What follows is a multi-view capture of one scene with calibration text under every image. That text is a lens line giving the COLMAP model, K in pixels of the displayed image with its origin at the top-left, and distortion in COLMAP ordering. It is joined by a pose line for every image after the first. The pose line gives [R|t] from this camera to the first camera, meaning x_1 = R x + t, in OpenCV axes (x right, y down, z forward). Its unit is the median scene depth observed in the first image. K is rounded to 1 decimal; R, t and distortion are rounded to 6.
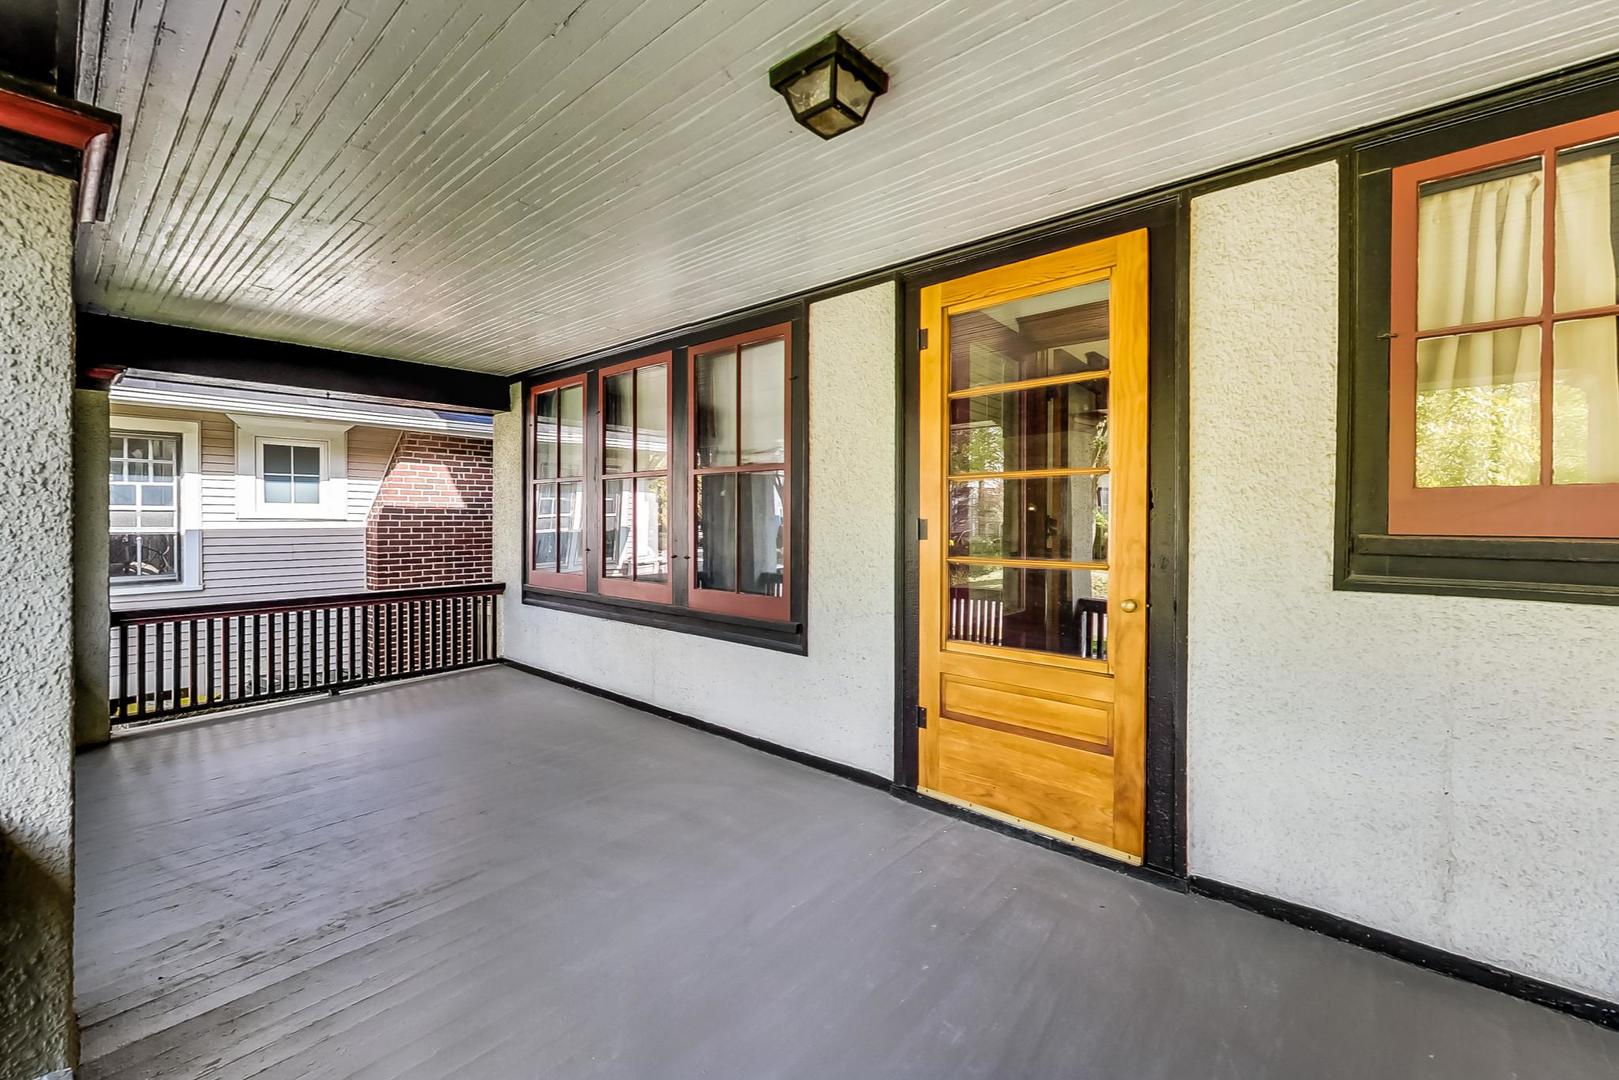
lens RADIAL K [[711.0, 0, 810.8], [0, 711.0, 517.1], [0, 0, 1]] dist [0.001866, 0.000149]
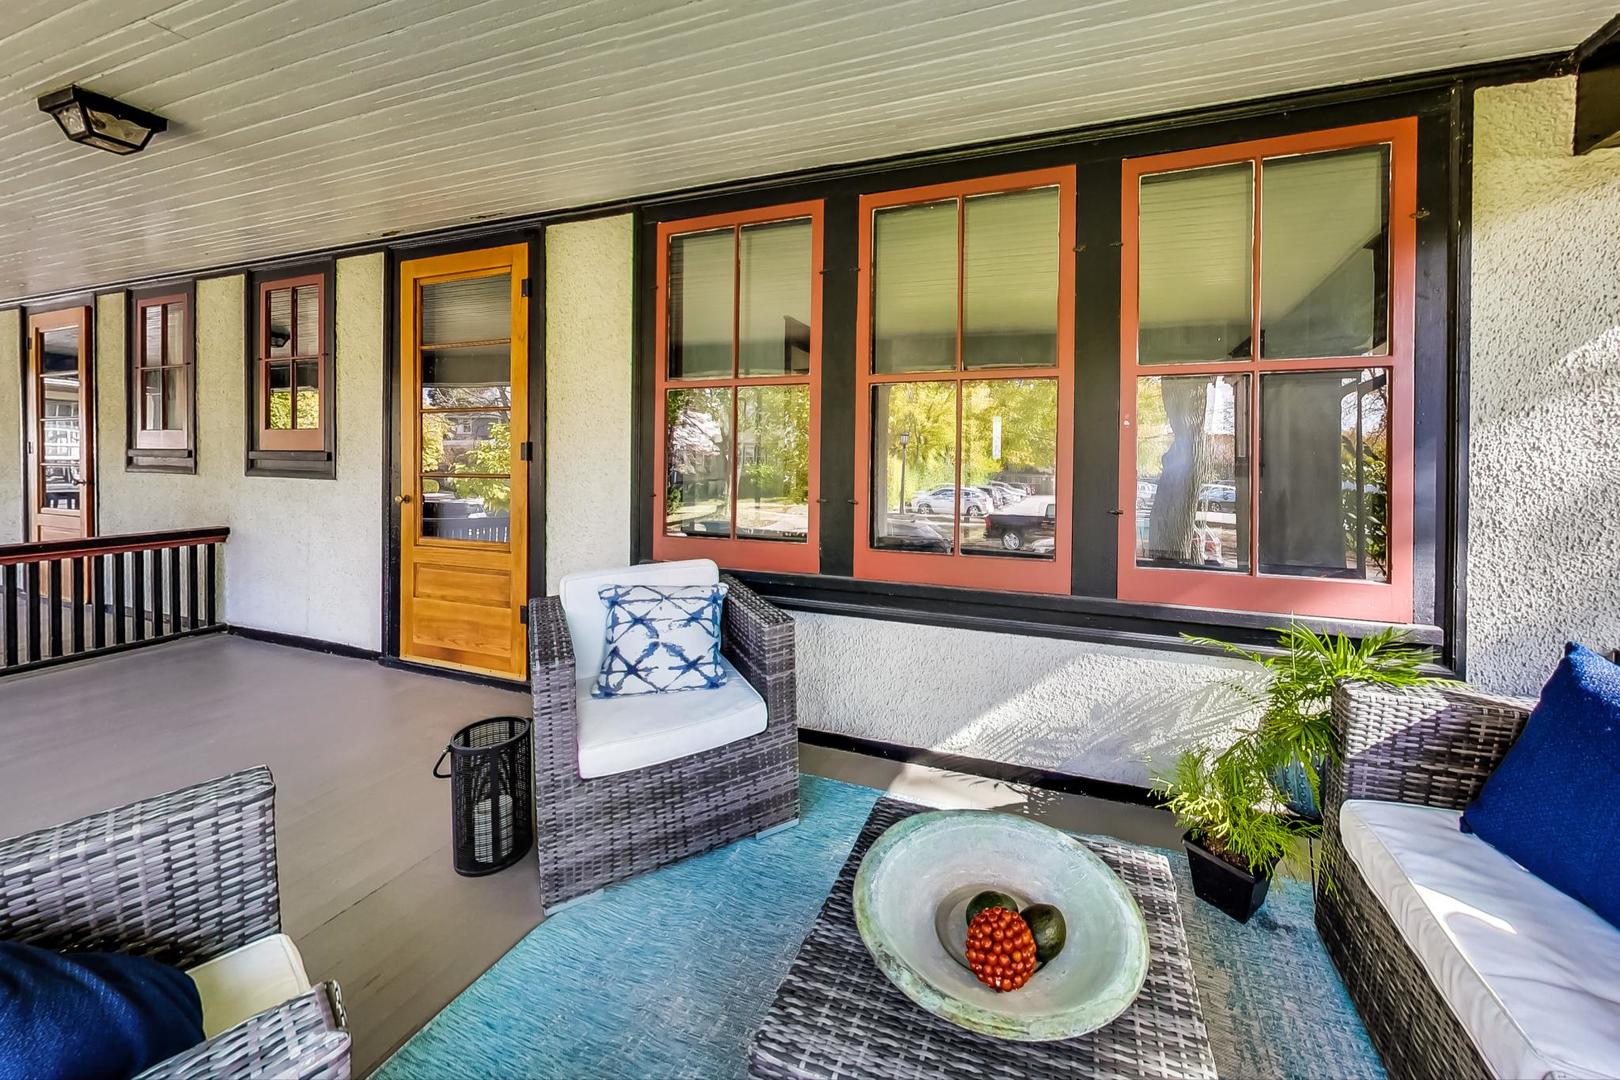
lens RADIAL K [[687.0, 0, 808.3], [0, 687.0, 441.3], [0, 0, 1]] dist [0.000034, 0.000012]
pose [[0.942252, -0.005091, 0.334866, 0.420115], [0.005790, 0.999983, -0.001091, 0.004411], [-0.334854, 0.002967, 0.942265, -0.386098]]
